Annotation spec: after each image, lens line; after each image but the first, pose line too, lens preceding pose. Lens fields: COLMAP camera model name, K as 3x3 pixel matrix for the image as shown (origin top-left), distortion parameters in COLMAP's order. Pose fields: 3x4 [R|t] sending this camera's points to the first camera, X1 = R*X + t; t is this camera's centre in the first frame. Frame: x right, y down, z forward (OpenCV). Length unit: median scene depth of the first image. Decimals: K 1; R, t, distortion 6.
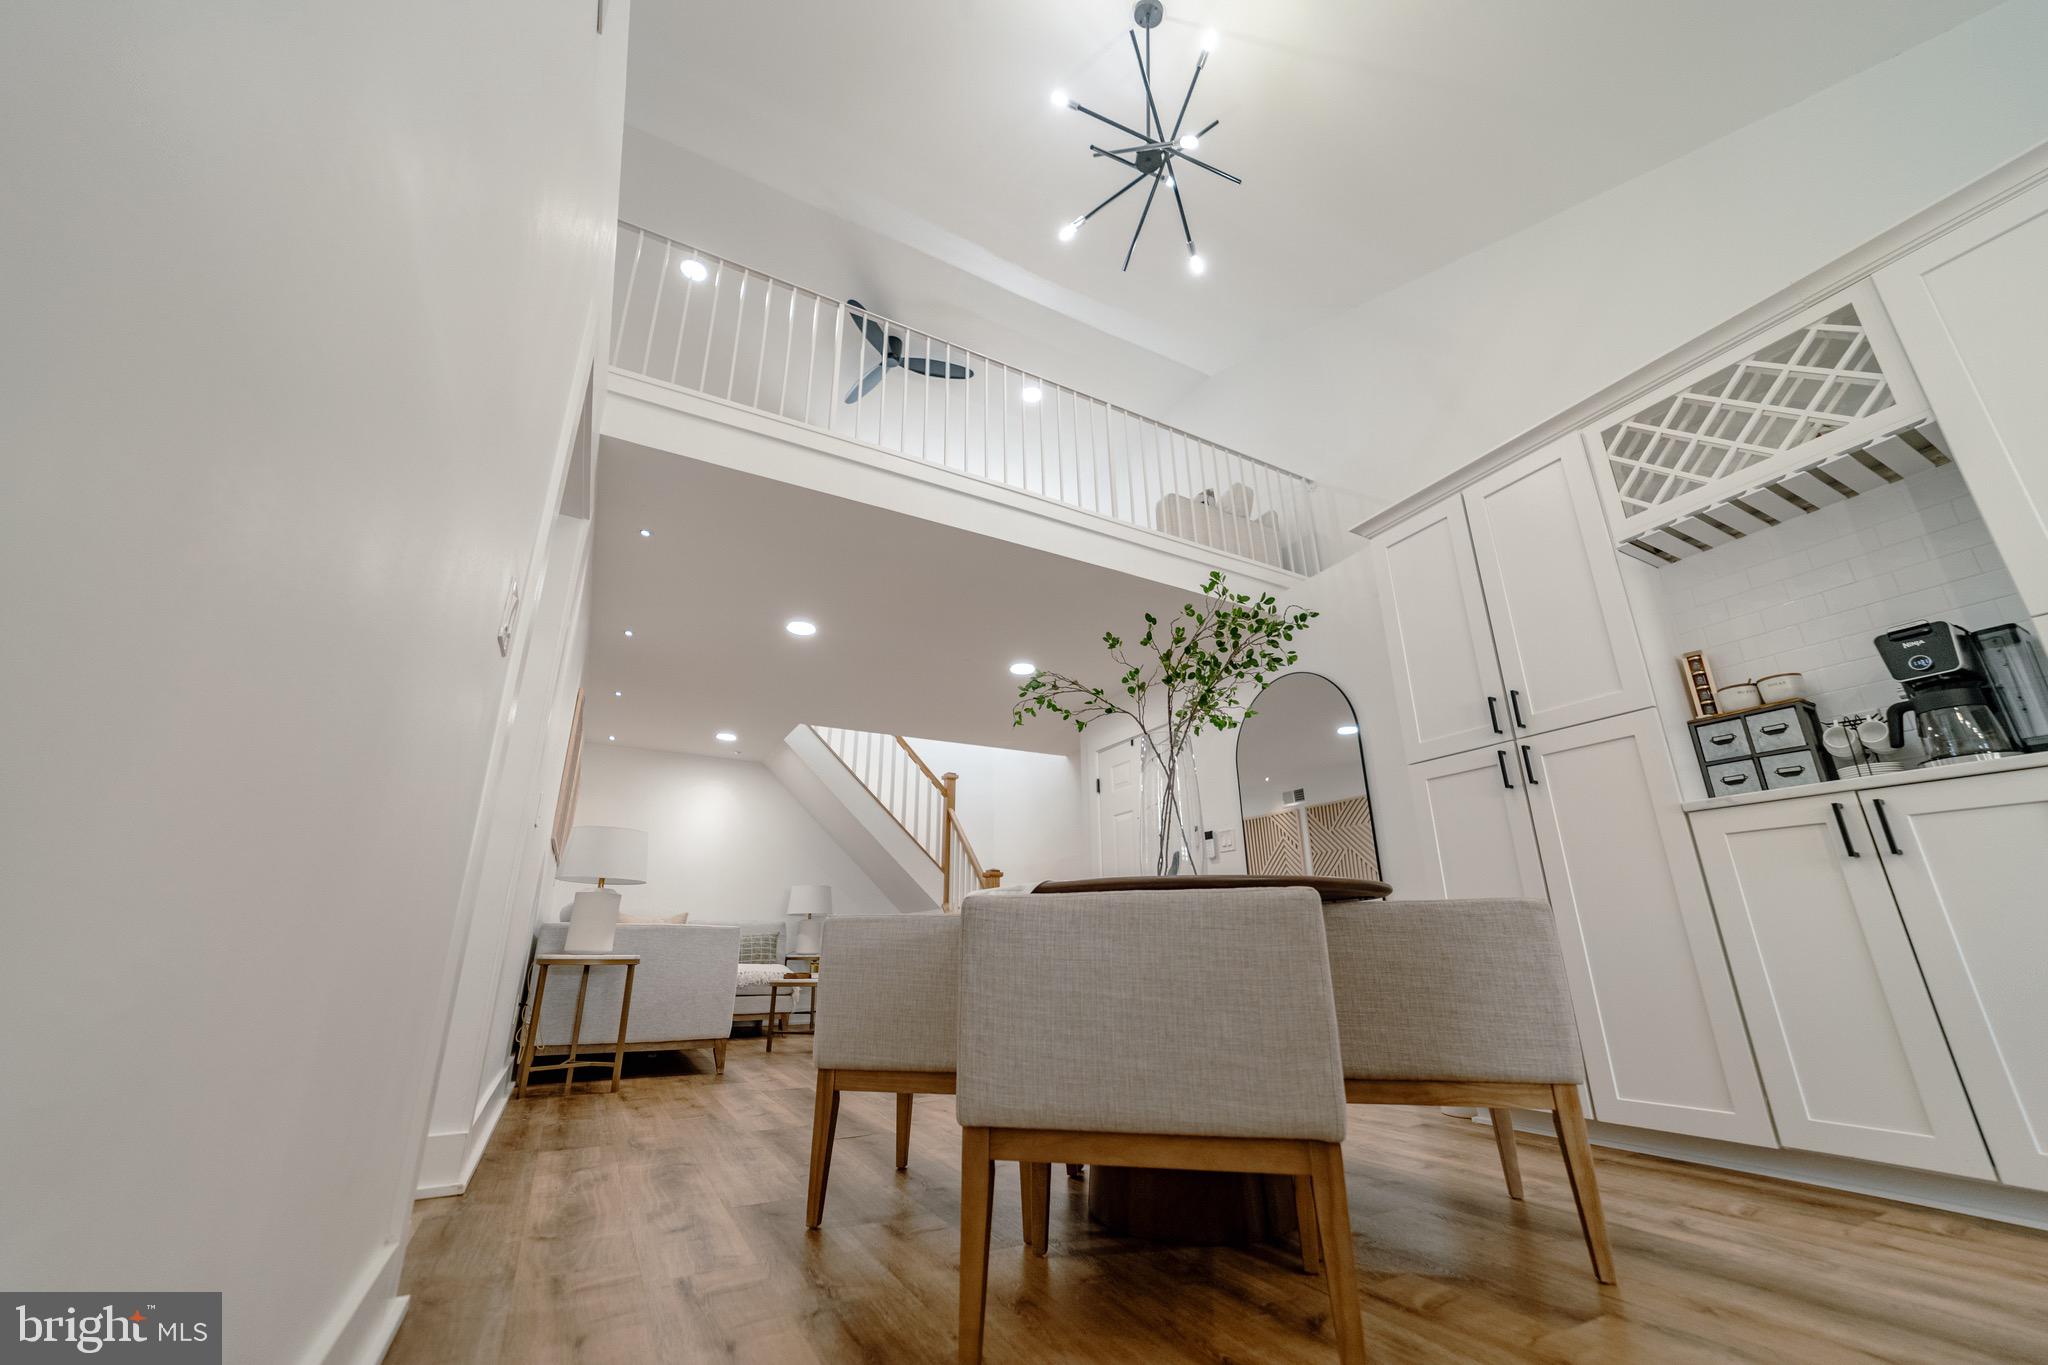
lens RADIAL K [[756.3, 0, 988.0], [0, 756.3, 716.2], [0, 0, 1]] dist [0.000443, 0.000212]
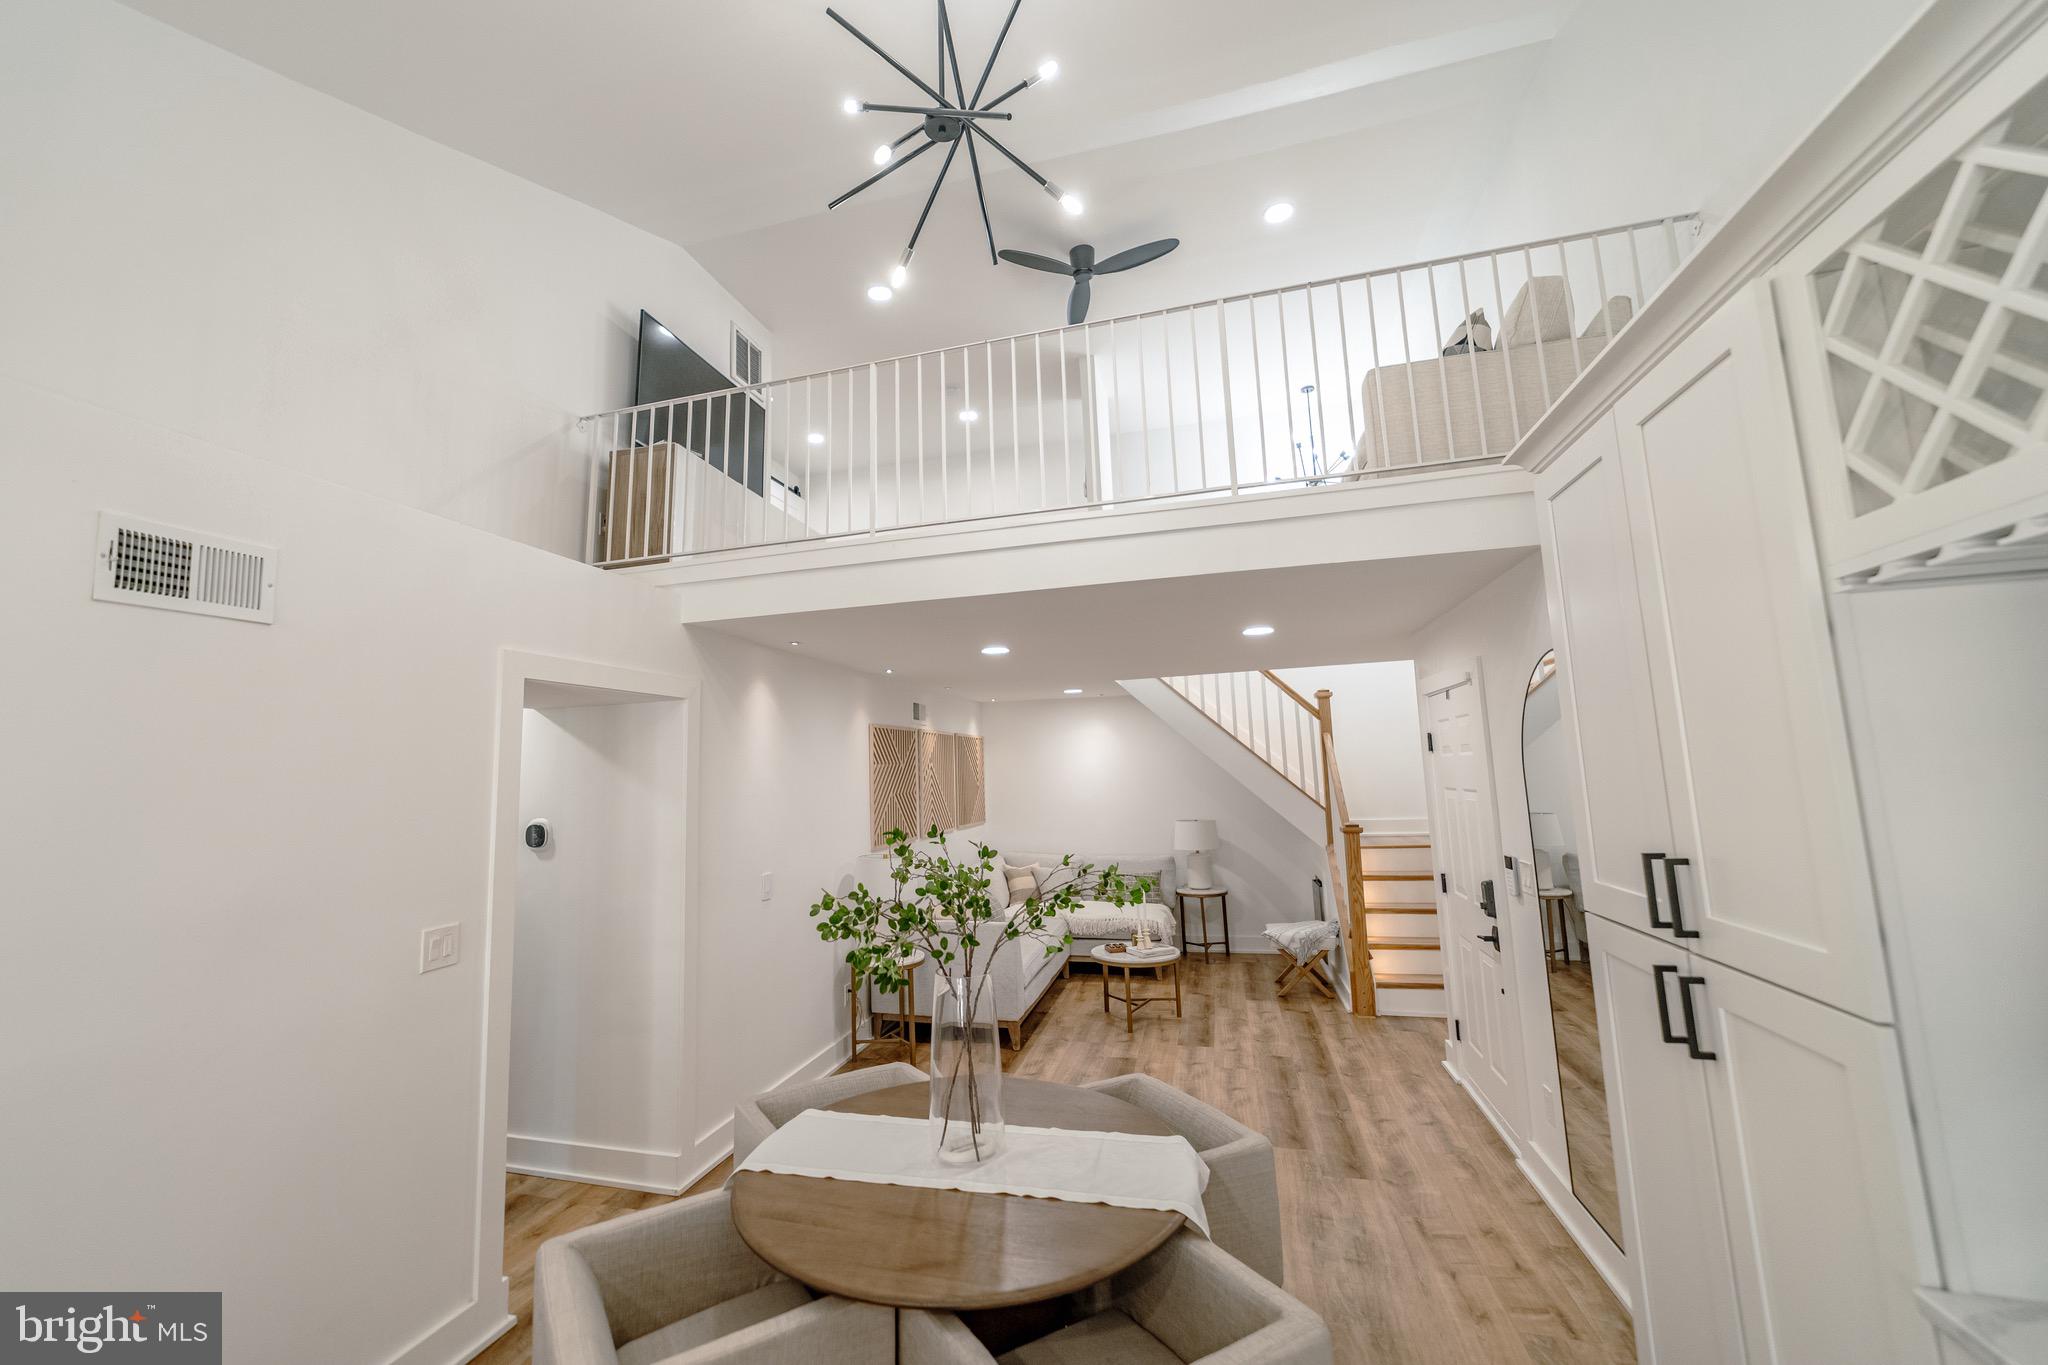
lens RADIAL K [[786.1, 0, 1024.0], [0, 786.1, 682.5], [0, 0, 1]] dist [0.023000, 0.000297]
pose [[0.750254, -0.098493, -0.653773, 0.780764], [0.229995, 0.965961, 0.118411, -0.323514], [0.619856, -0.239203, 0.747369, 0.404882]]
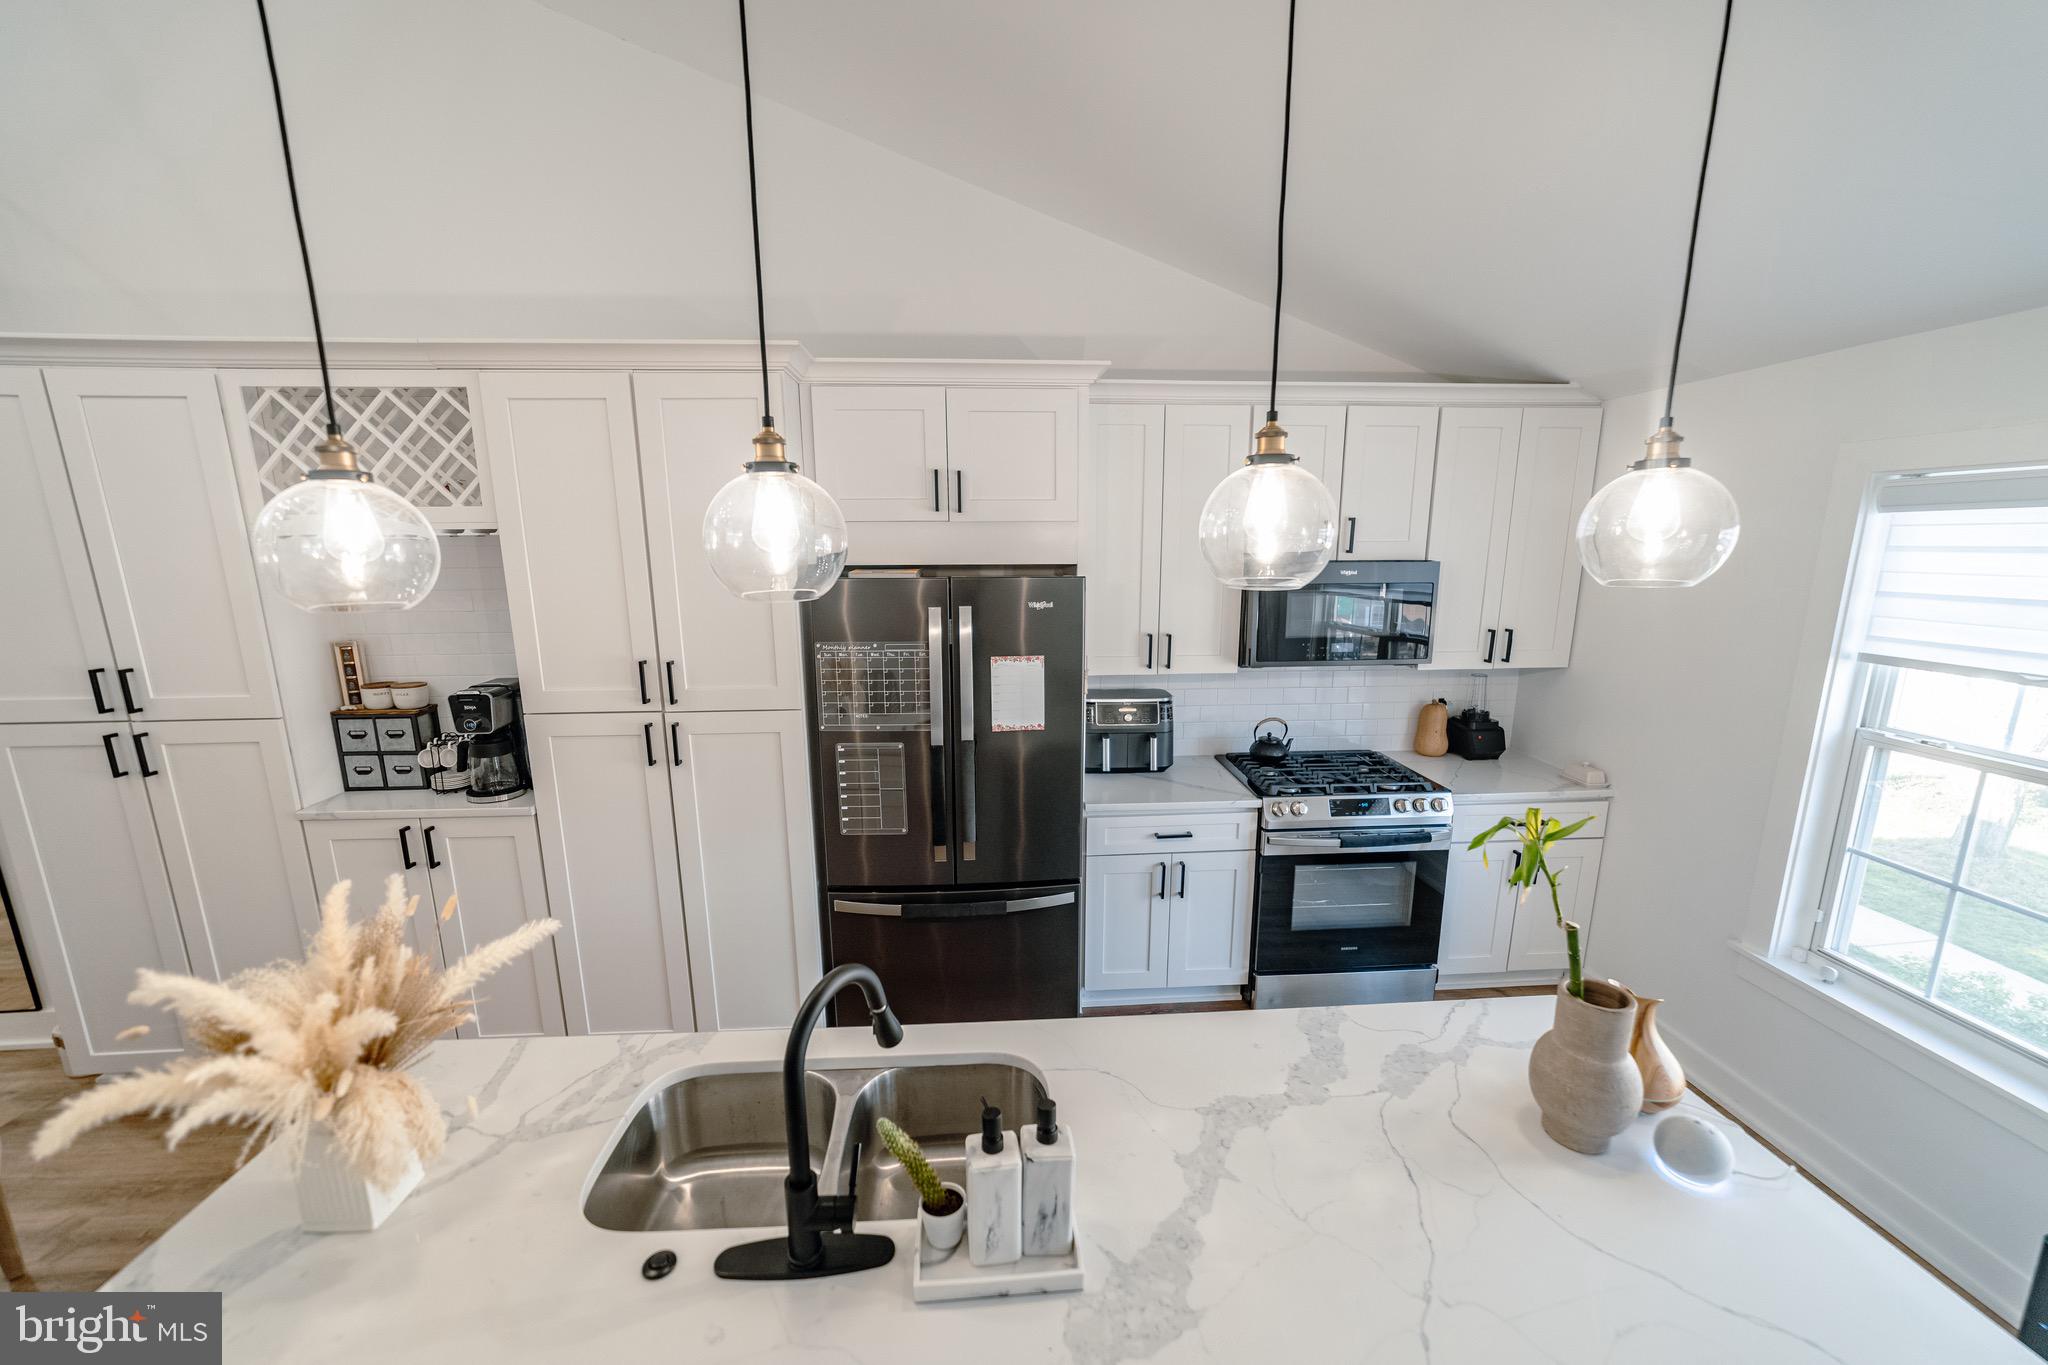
lens RADIAL K [[786.1, 0, 1024.0], [0, 786.1, 682.5], [0, 0, 1]] dist [0.023000, 0.000297]
pose [[0.401354, -0.167973, 0.900389, 0.309107], [-0.271958, 0.916851, 0.292271, -0.588266], [-0.874616, -0.362172, 0.322301, -0.169003]]
